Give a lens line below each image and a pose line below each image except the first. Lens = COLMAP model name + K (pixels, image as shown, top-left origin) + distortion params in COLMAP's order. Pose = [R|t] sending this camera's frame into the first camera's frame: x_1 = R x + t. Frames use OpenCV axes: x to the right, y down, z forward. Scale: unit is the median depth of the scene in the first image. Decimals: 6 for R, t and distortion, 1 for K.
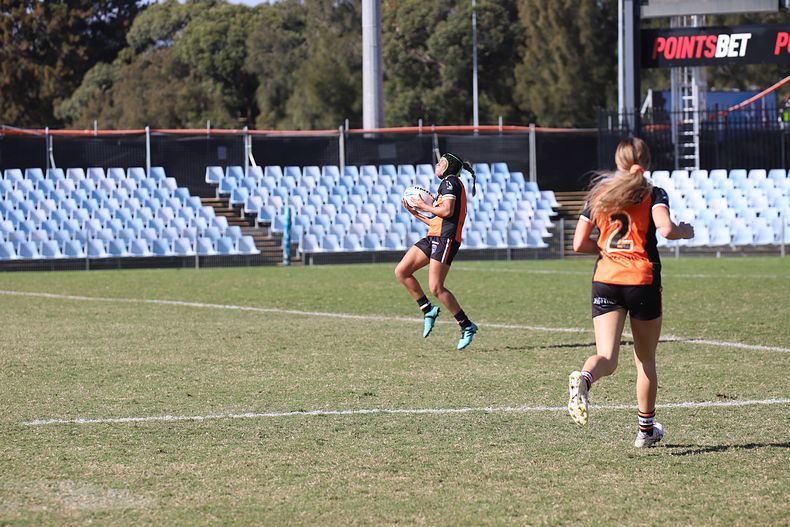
lens RADIAL K [[4042.0, 0, 394.9], [0, 4042.0, 263.0], [0, 0, 1]] dist [0.250431, 0.000000]
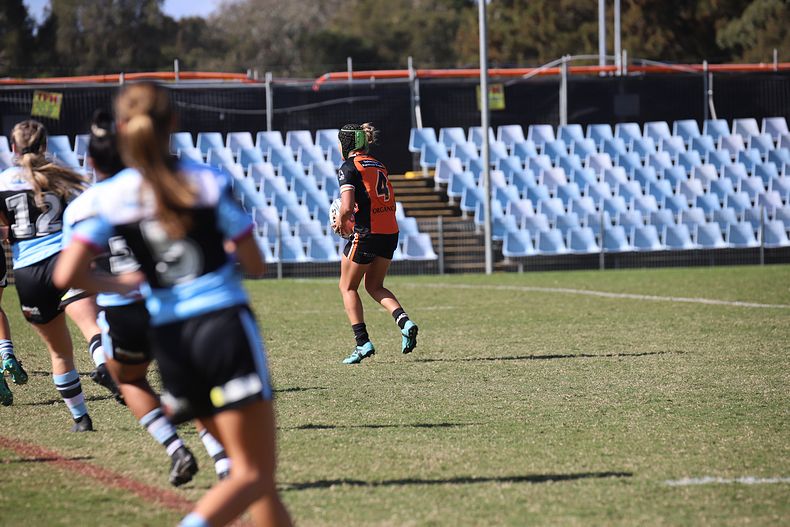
lens RADIAL K [[5326.8, 0, 401.2], [0, 5326.8, 336.6], [0, 0, 1]] dist [1.361342, 0.000000]
pose [[0.944575, -0.000706, -0.328295, 0.169382], [0.007528, 0.999781, 0.019510, -0.004356], [0.328209, -0.020900, 0.944374, 0.105045]]
